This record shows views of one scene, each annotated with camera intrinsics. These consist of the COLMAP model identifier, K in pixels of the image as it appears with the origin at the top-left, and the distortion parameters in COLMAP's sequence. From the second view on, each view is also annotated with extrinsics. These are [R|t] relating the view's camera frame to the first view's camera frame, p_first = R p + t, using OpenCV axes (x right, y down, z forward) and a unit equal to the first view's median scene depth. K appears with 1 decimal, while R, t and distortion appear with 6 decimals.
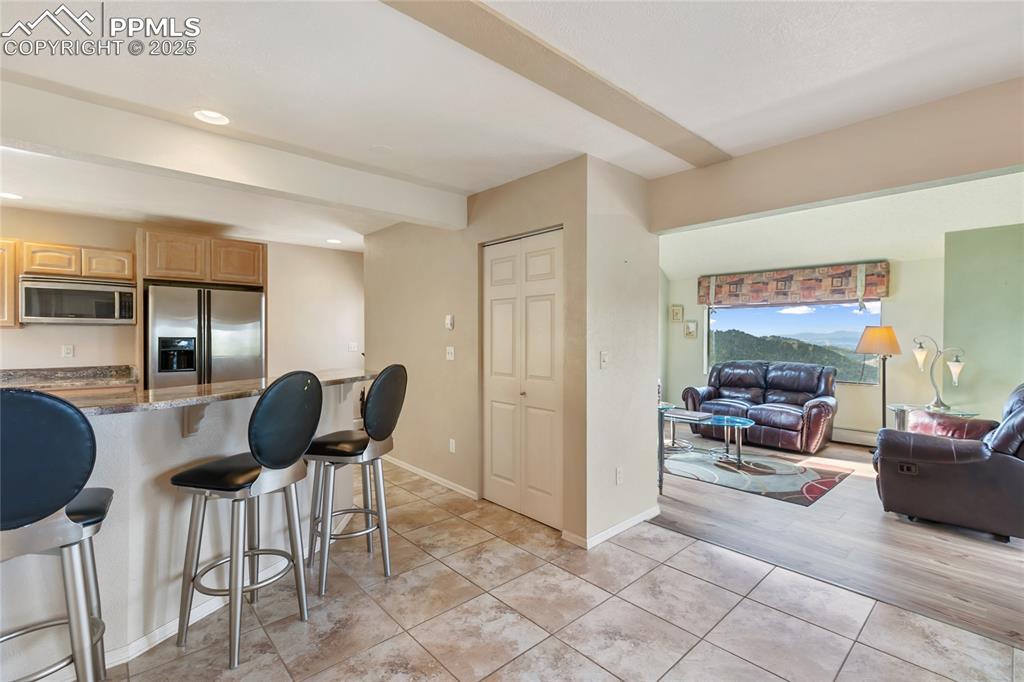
lens RADIAL K [[463.1, 0, 518.1], [0, 463.1, 339.7], [0, 0, 1]] dist [0.000386, -0.000133]
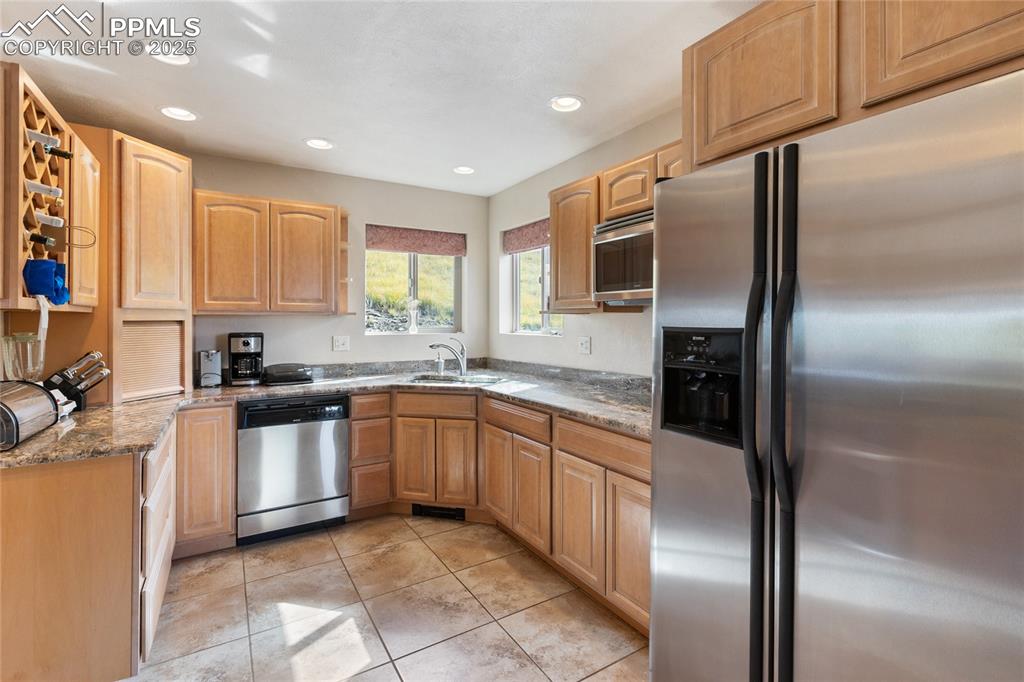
lens RADIAL K [[463.3, 0, 510.7], [0, 463.3, 335.3], [0, 0, 1]] dist [0.000831, 0.000506]
pose [[-0.192078, 0.025366, -0.981052, -0.397444], [-0.005213, 0.999625, 0.026867, -0.006714], [0.981366, 0.010275, -0.191873, 0.930353]]
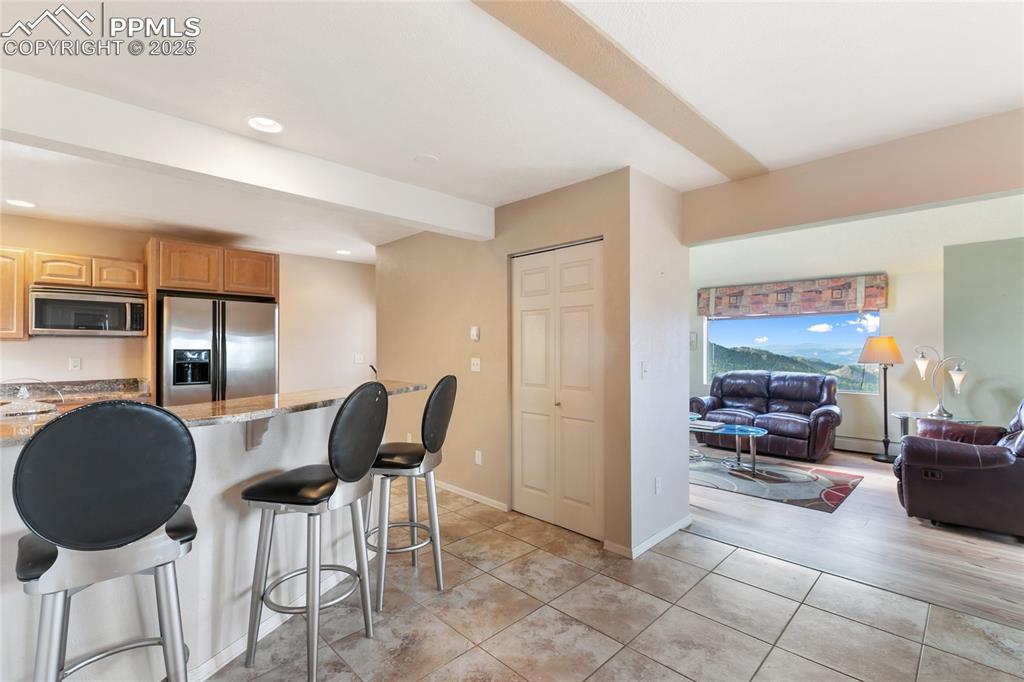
lens RADIAL K [[461.0, 0, 509.7], [0, 461.0, 346.3], [0, 0, 1]] dist [-0.000251, 0.000277]
pose [[0.999386, -0.003026, 0.034904, -0.100335], [0.003449, 0.999921, -0.012048, 0.002414], [-0.034865, 0.012161, 0.999318, 0.005075]]
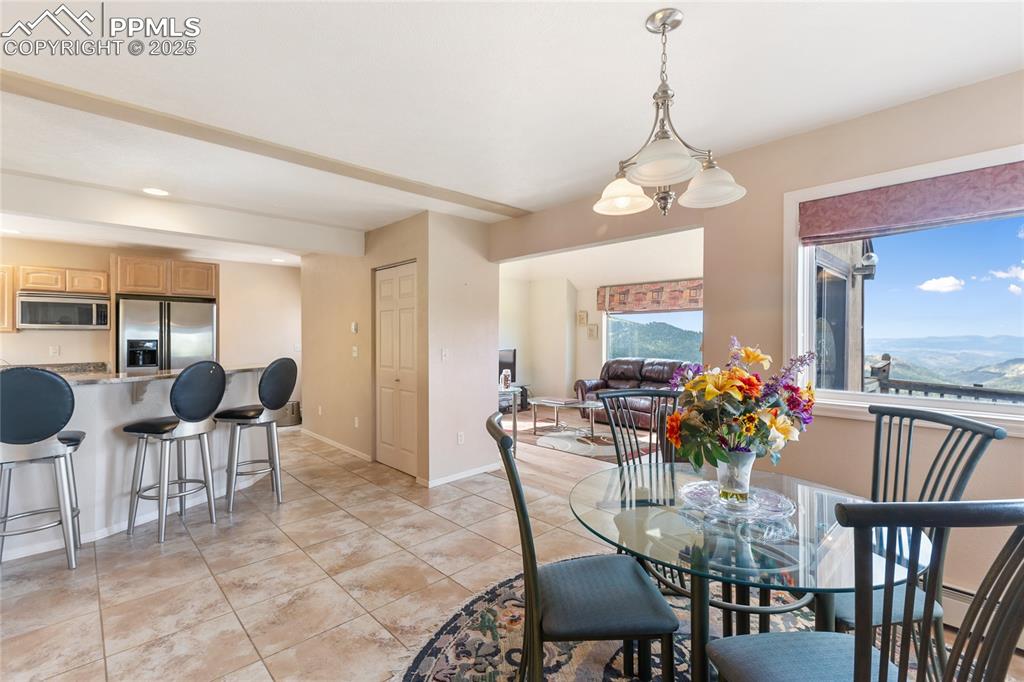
lens RADIAL K [[457.4, 0, 515.9], [0, 457.4, 338.6], [0, 0, 1]] dist [0.000633, -0.000049]
pose [[0.999755, -0.002806, 0.021952, 0.259705], [0.002930, 0.999980, -0.005604, 0.002014], [-0.021936, 0.005667, 0.999743, -0.276916]]
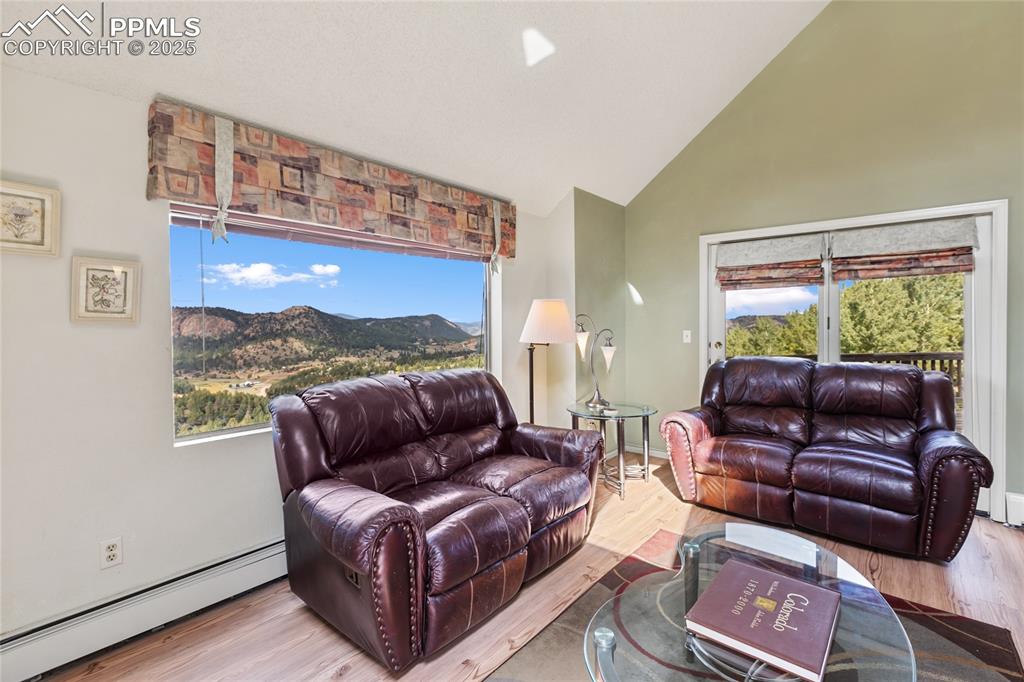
lens RADIAL K [[458.1, 0, 523.8], [0, 458.1, 322.0], [0, 0, 1]] dist [0.000098, -0.000069]
pose [[-0.131573, -0.008937, 0.991266, 0.157560], [0.013052, 0.999857, 0.010747, -0.006286], [-0.991221, 0.014352, -0.131437, 1.380784]]
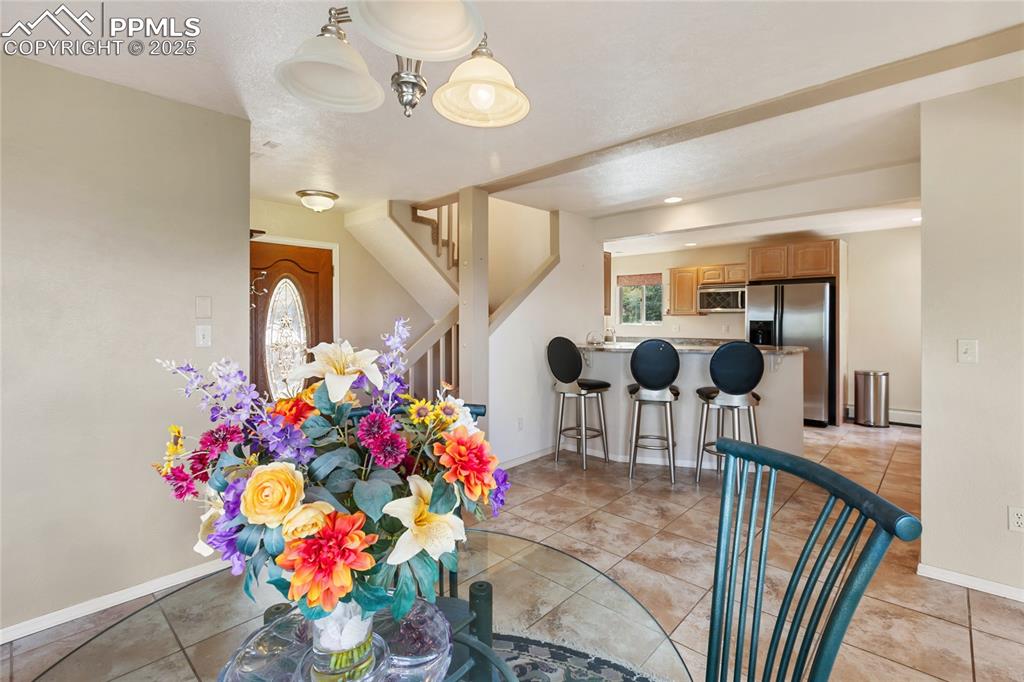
lens RADIAL K [[465.6, 0, 513.1], [0, 465.6, 324.3], [0, 0, 1]] dist [-0.000285, -0.000158]
pose [[0.076266, 0.010226, -0.997035, 0.625210], [-0.006429, 0.999932, 0.009764, -0.003290], [0.997067, 0.005666, 0.076326, 0.133316]]
